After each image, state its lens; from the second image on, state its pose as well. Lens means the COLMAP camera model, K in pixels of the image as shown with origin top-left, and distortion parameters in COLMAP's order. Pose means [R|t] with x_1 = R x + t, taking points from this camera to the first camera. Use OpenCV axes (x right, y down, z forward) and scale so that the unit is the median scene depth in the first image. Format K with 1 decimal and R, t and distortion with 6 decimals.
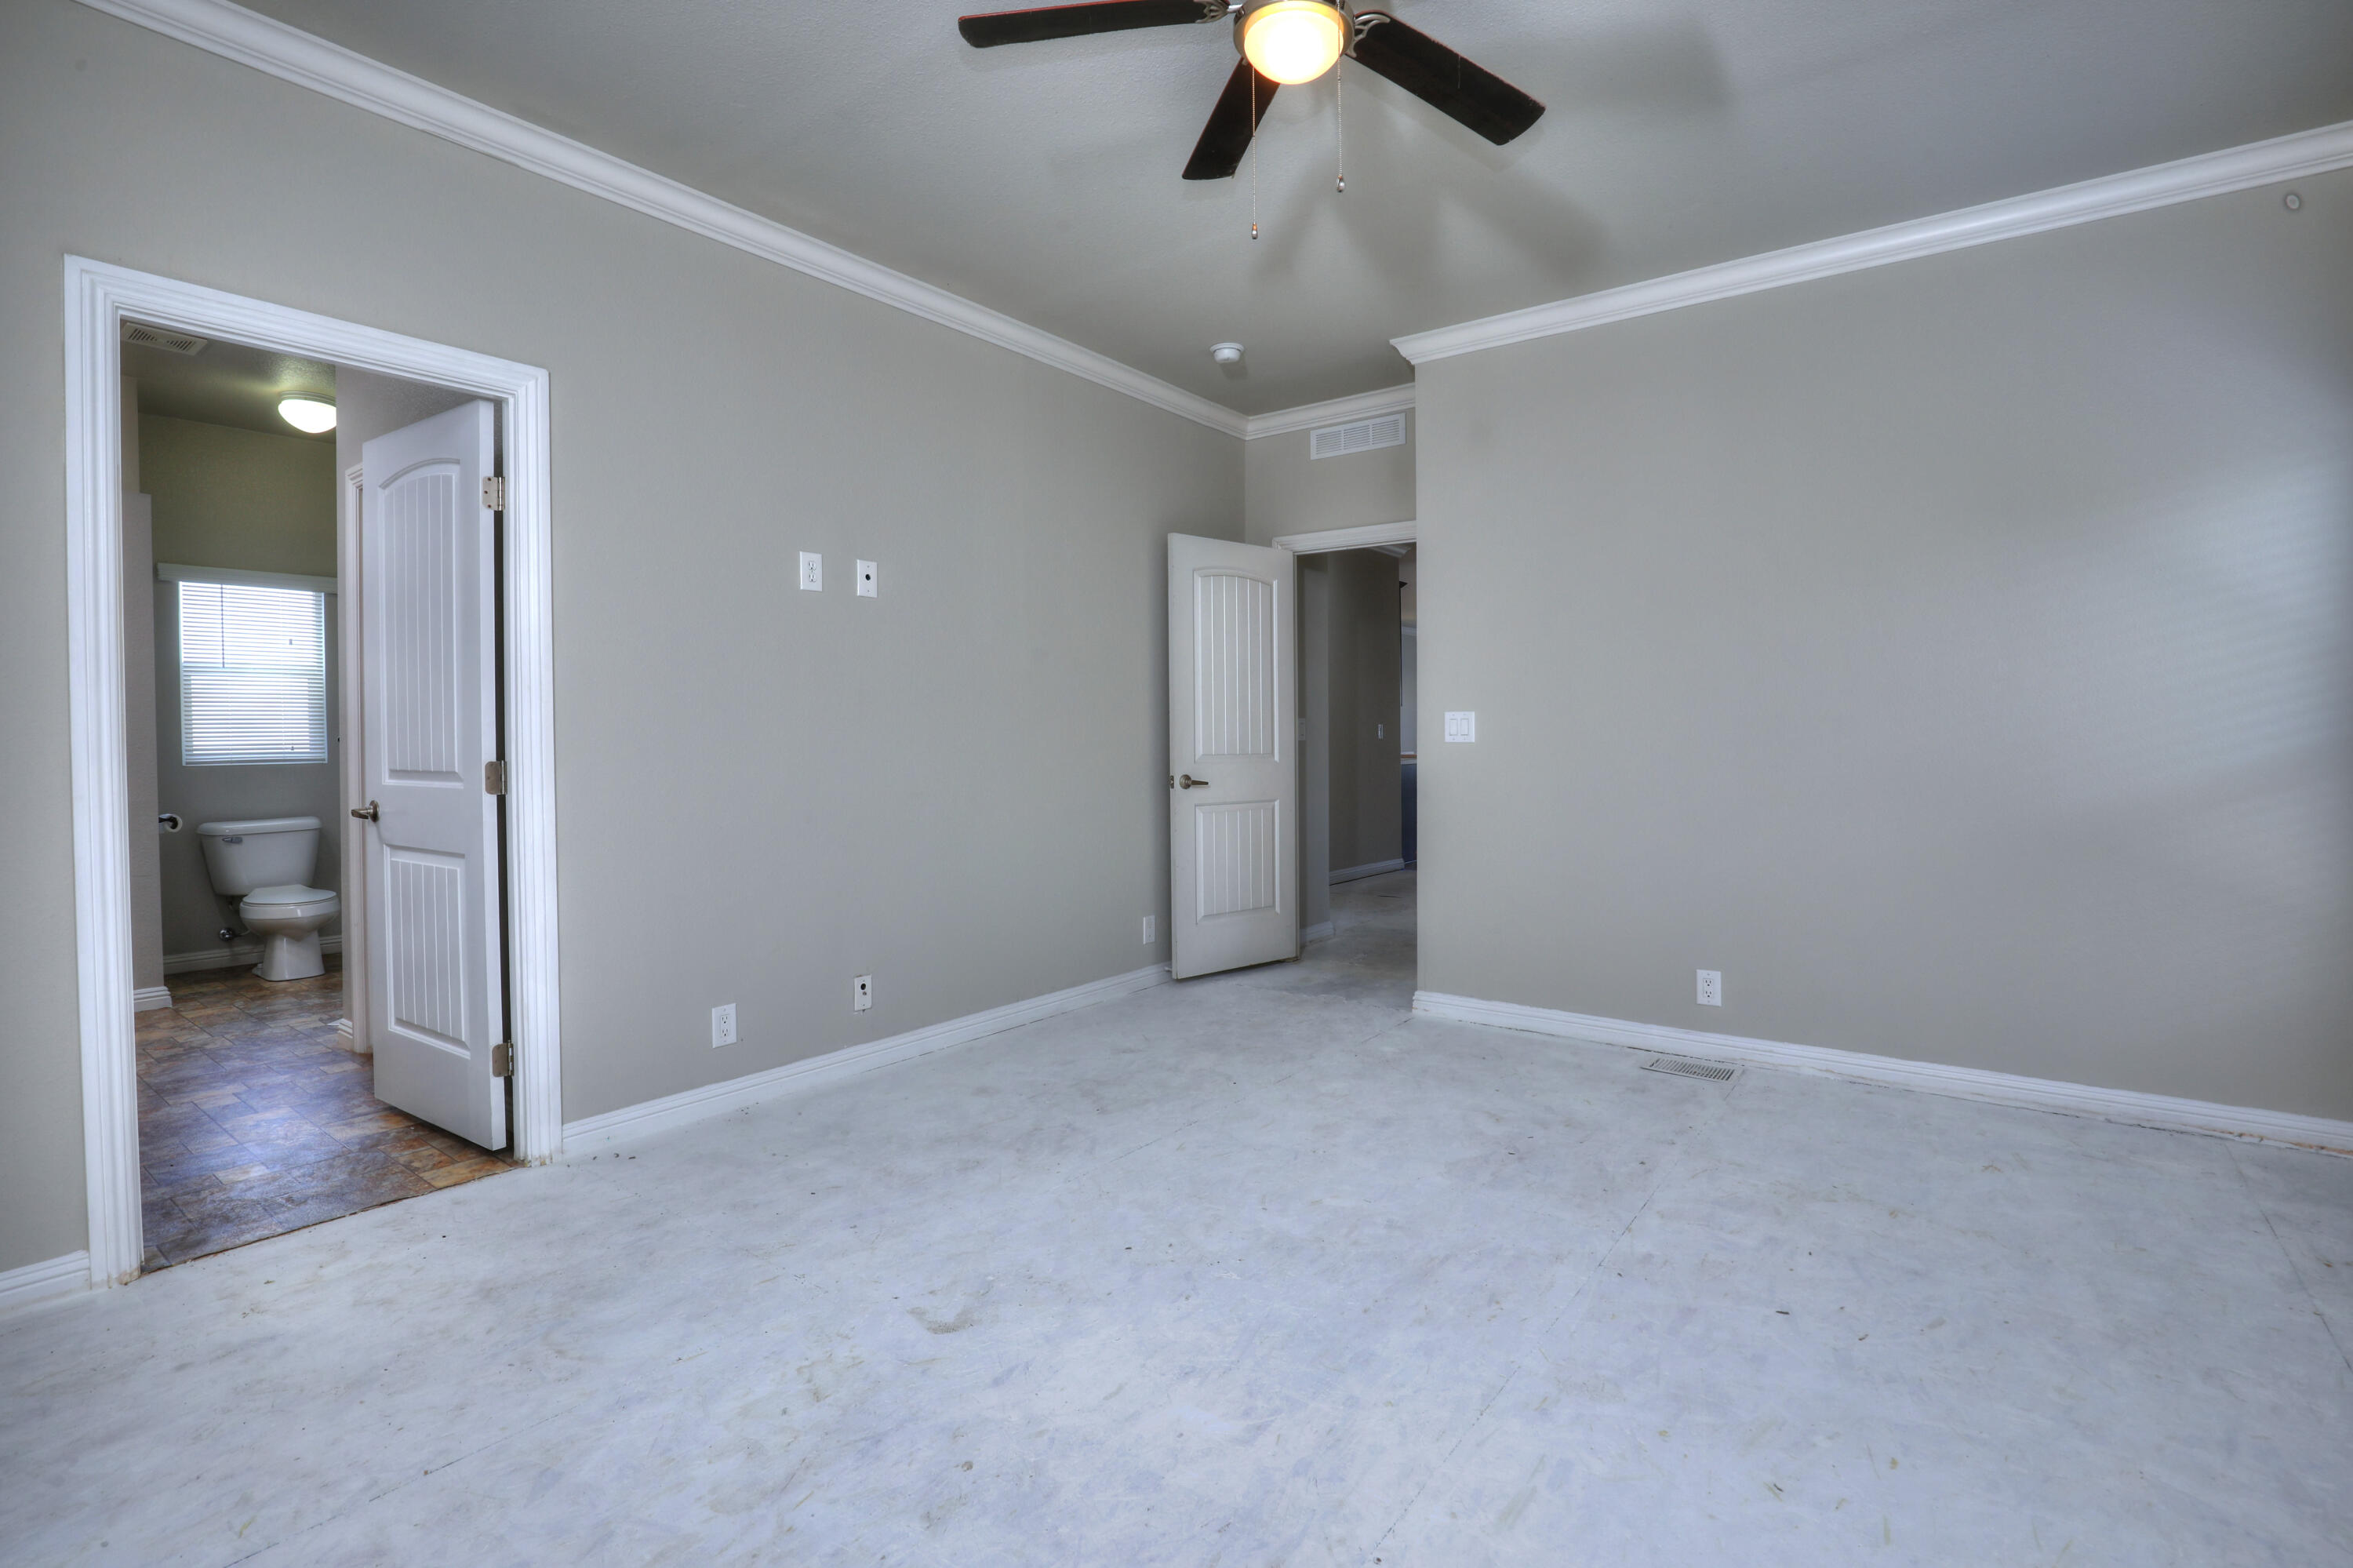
lens RADIAL K [[1101.4, 0, 1169.1], [0, 1101.4, 744.4], [0, 0, 1]] dist [-0.034648, 0.007568]
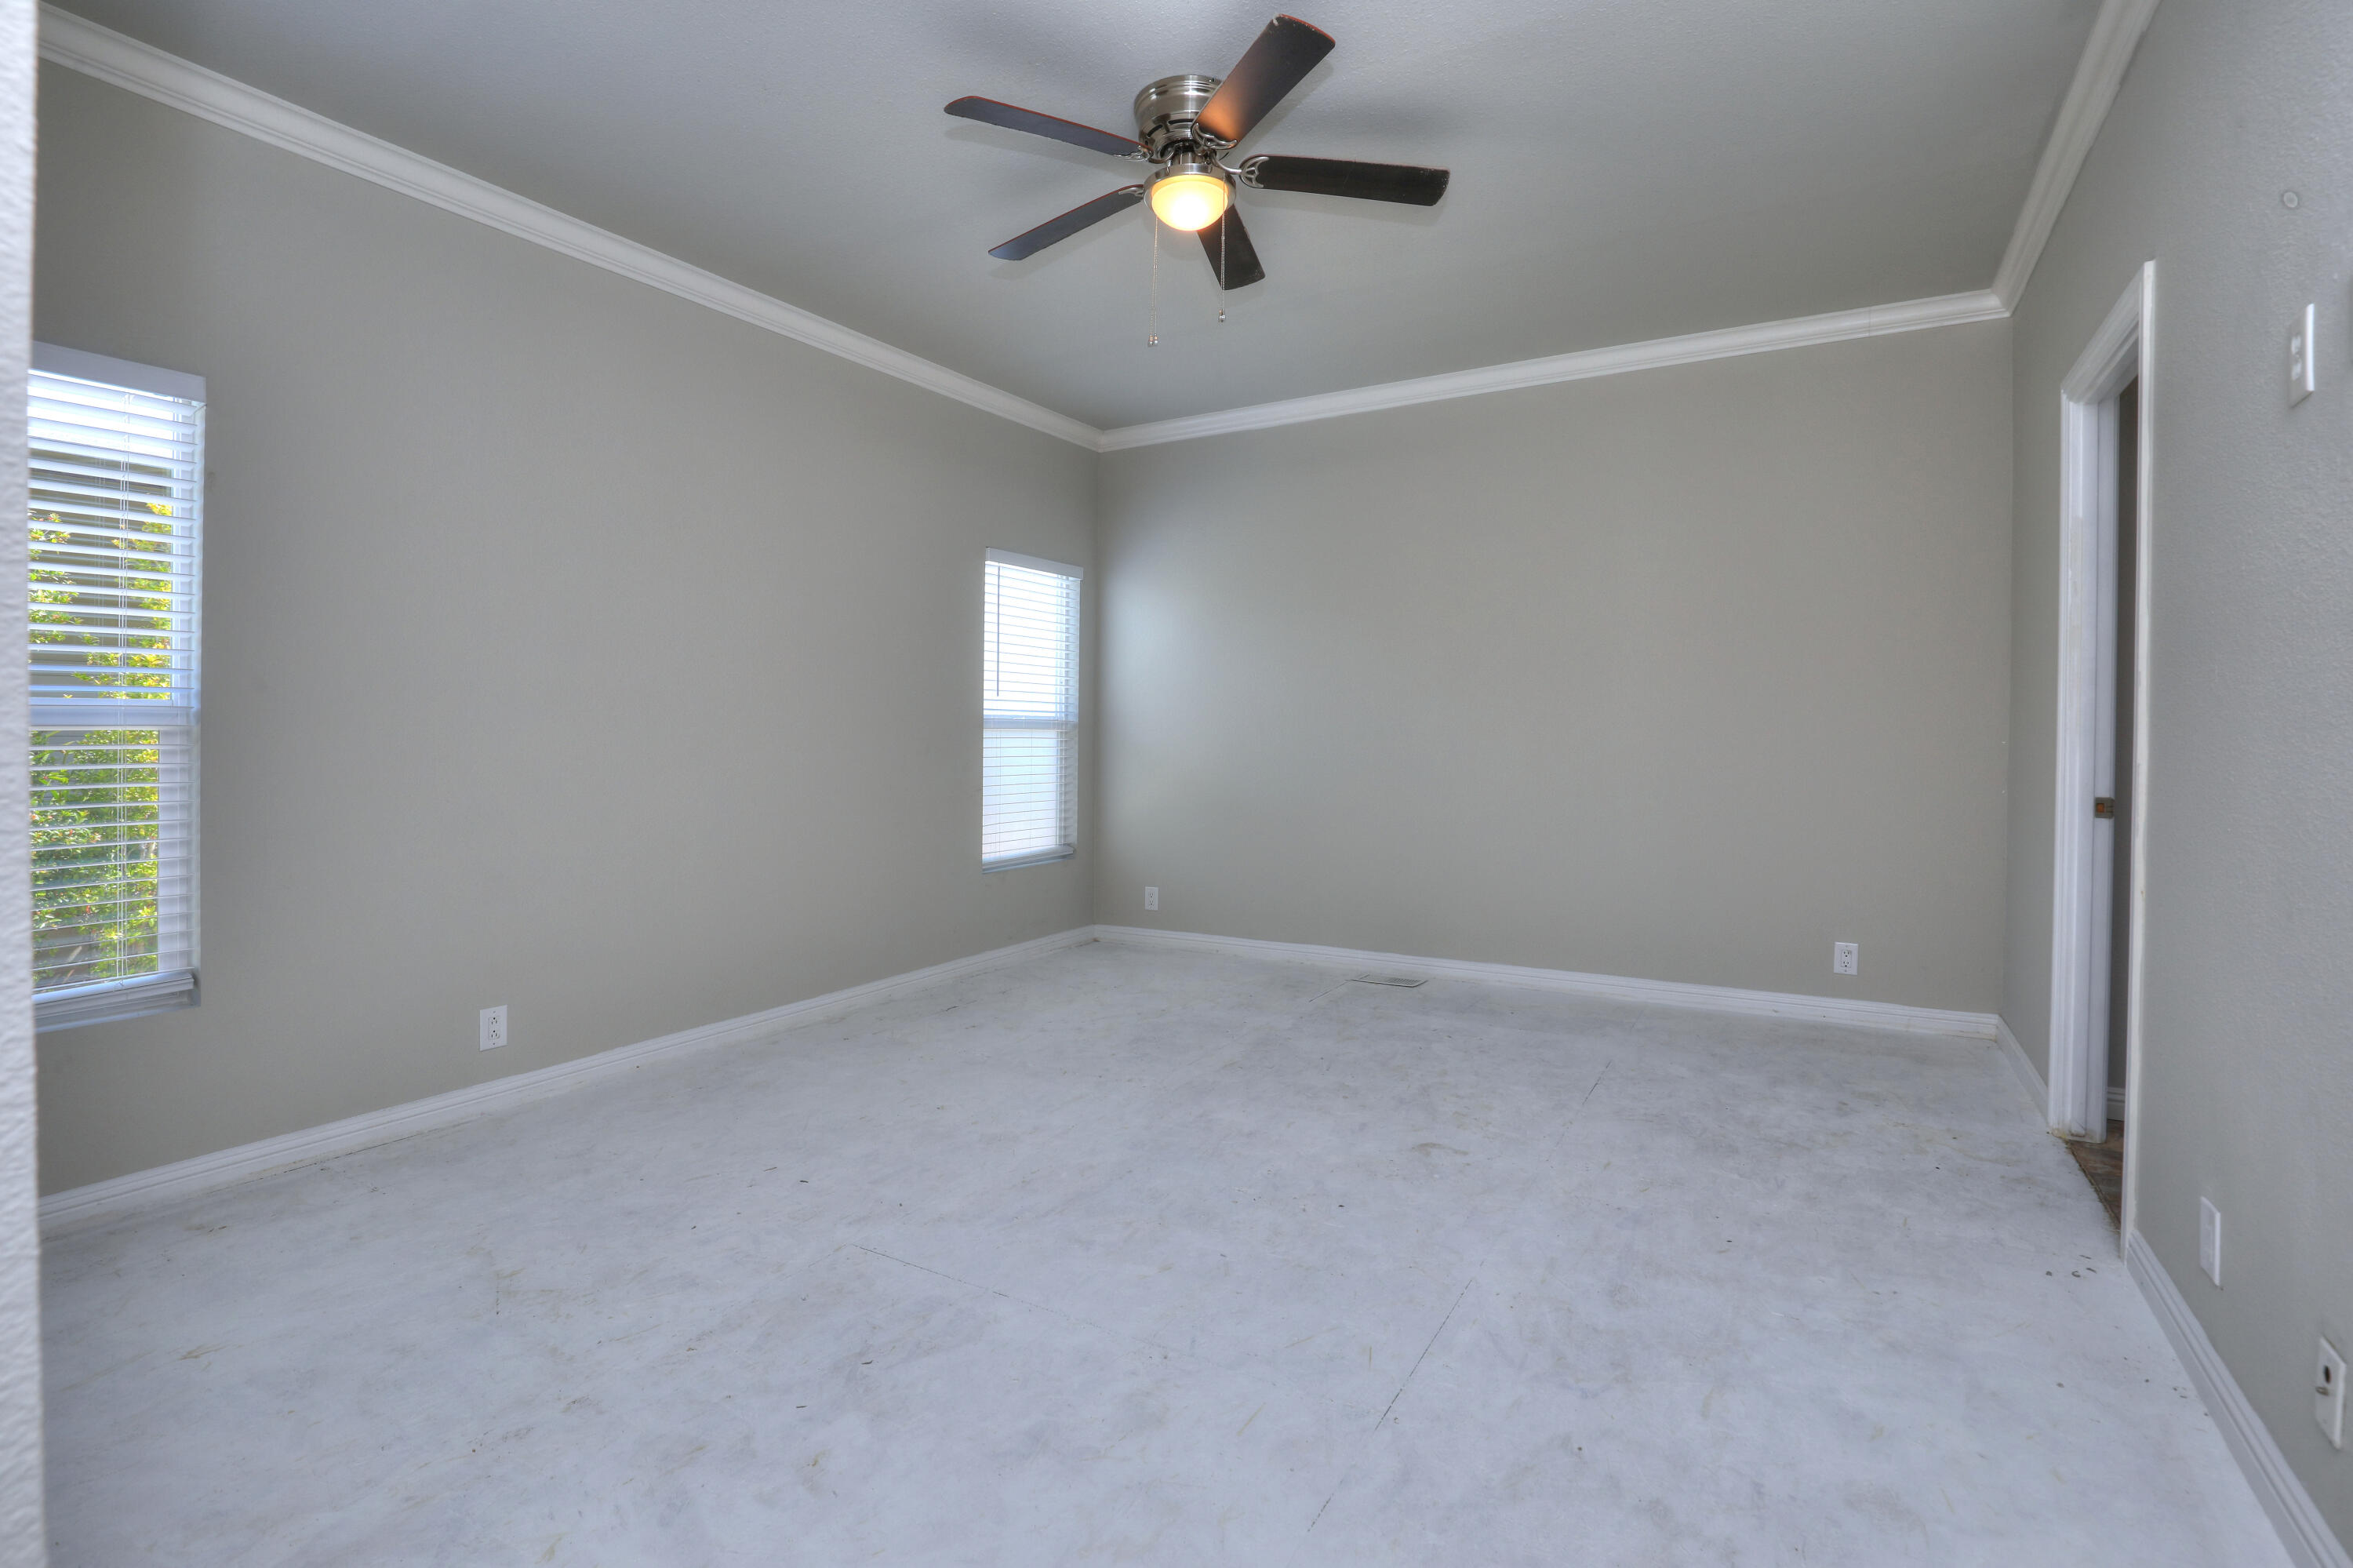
lens RADIAL K [[1101.4, 0, 1169.1], [0, 1101.4, 744.4], [0, 0, 1]] dist [-0.034648, 0.007568]
pose [[-0.992393, 0.007044, -0.122908, 0.195839], [0.004552, 0.999778, 0.020550, -0.009823], [0.123026, 0.019834, -0.992205, 1.540075]]
